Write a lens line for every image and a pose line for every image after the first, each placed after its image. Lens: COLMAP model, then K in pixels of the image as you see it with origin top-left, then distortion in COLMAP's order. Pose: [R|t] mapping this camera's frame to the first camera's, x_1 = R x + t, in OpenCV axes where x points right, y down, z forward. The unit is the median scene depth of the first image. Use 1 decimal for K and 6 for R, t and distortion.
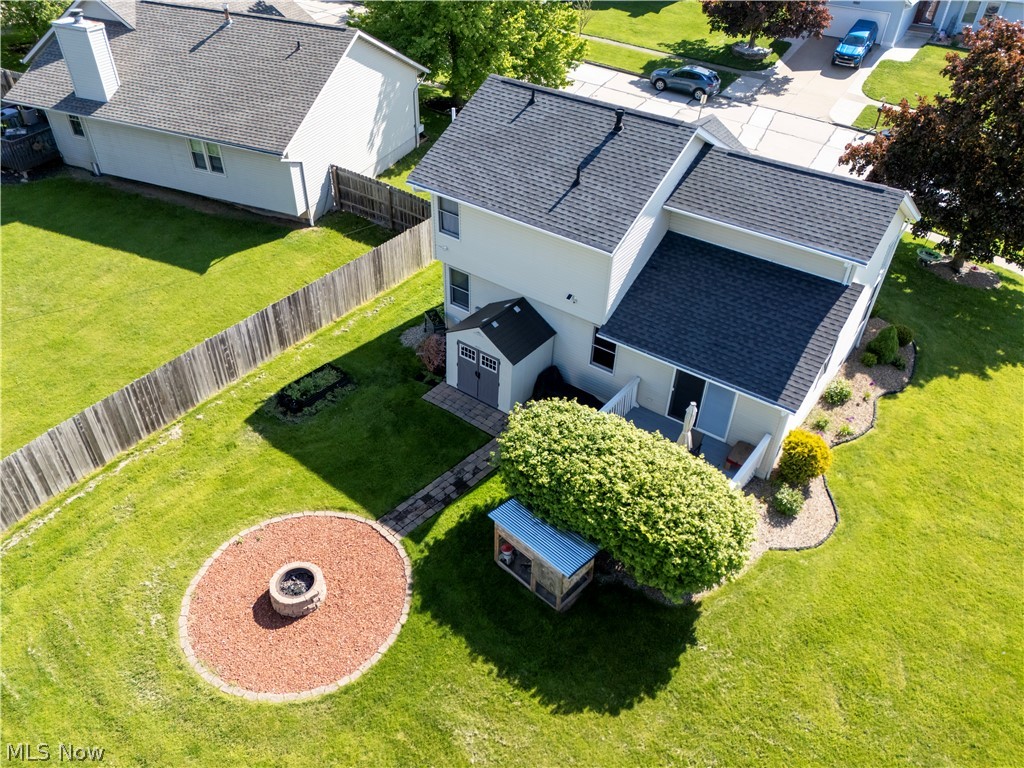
lens RADIAL K [[742.8, 0, 518.3], [0, 742.8, 386.8], [0, 0, 1]] dist [0.083985, -0.083330]
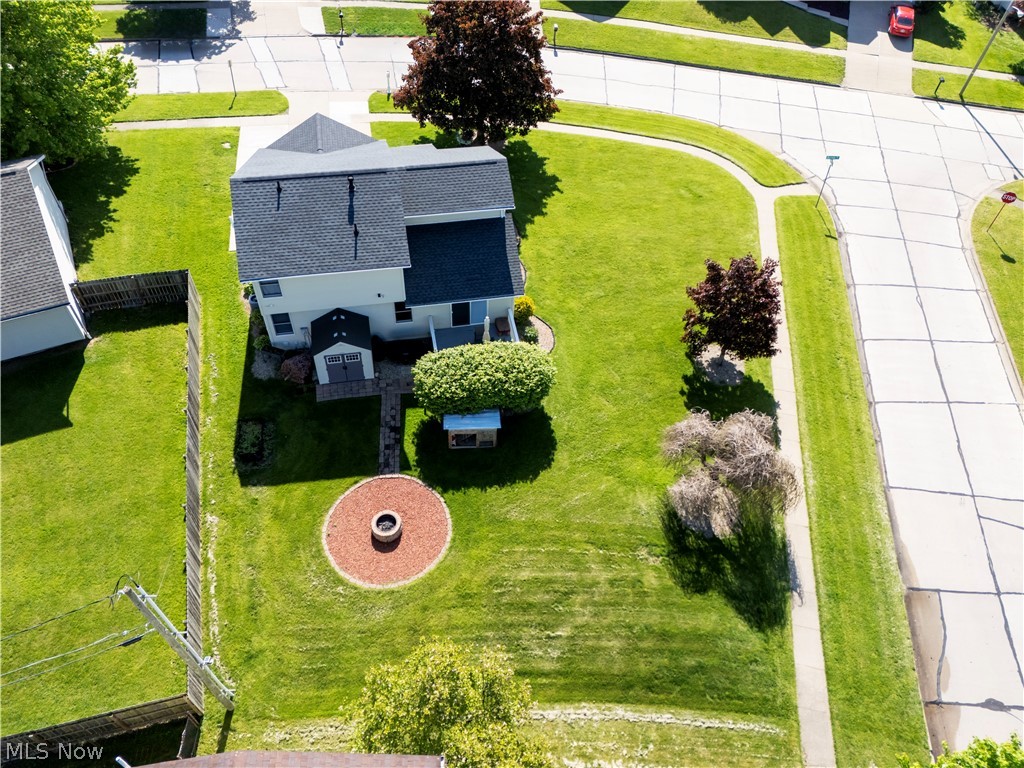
lens RADIAL K [[742.8, 0, 518.3], [0, 742.8, 386.8], [0, 0, 1]] dist [0.083985, -0.083330]
pose [[0.675879, -0.562963, 0.475668, -0.647645], [0.433475, 0.825611, 0.361202, -0.439967], [-0.596060, -0.037939, 0.802043, -0.505755]]
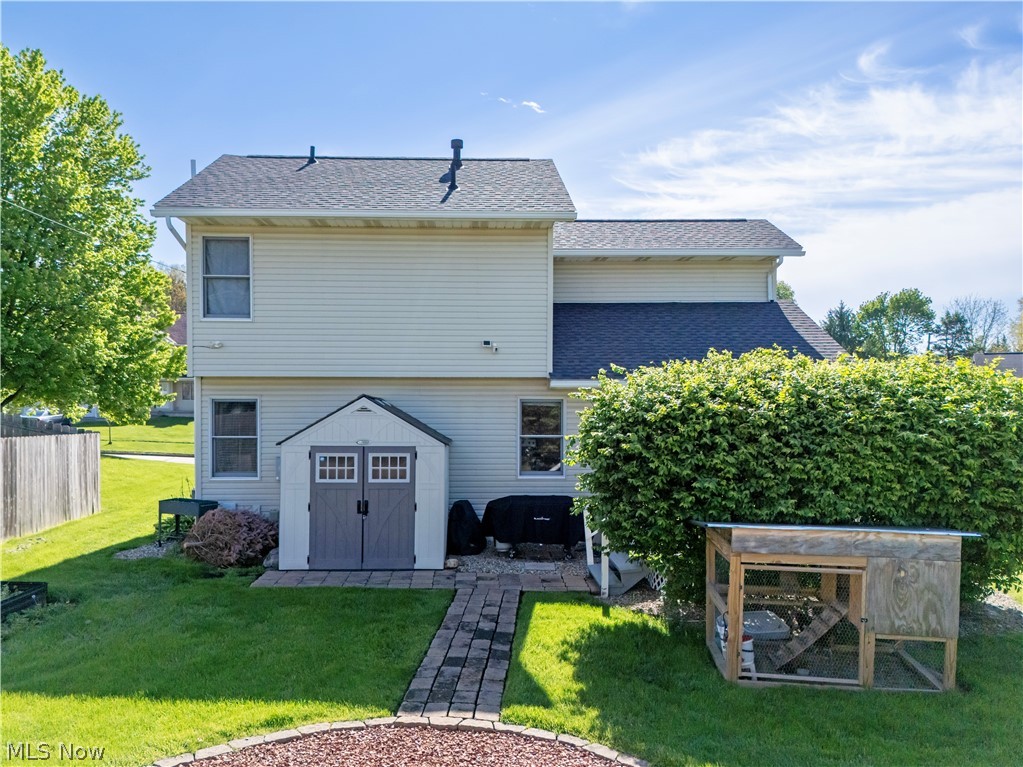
lens RADIAL K [[793.5, 0, 511.5], [0, 793.5, 383.5], [0, 0, 1]] dist [-0.002178, 0.000158]
pose [[0.774881, -0.019157, 0.631817, -0.363729], [0.406633, 0.780372, -0.475046, 0.248815], [-0.483952, 0.625022, 0.612486, 0.650185]]
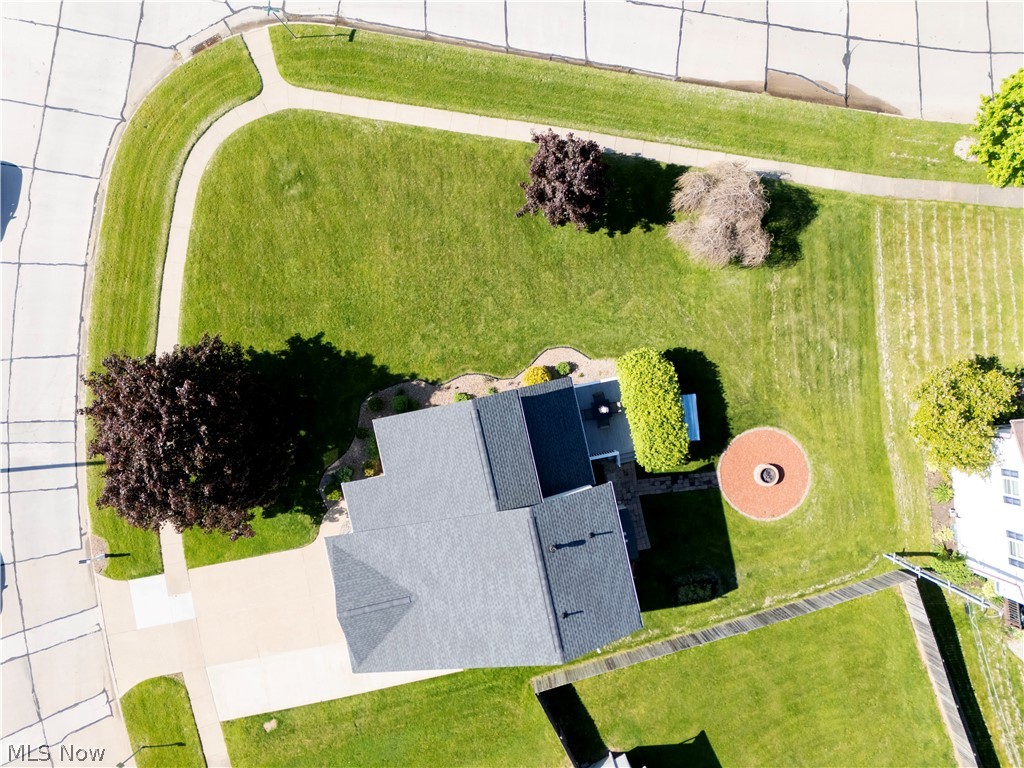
lens RADIAL K [[722.5, 0, 512.7], [0, 722.5, 389.9], [0, 0, 1]] dist [0.072778, -0.066898]
pose [[-0.744650, -0.665818, -0.046726, 0.524600], [0.371412, -0.471517, 0.799828, -1.548977], [-0.554572, 0.578237, 0.598408, -0.083041]]
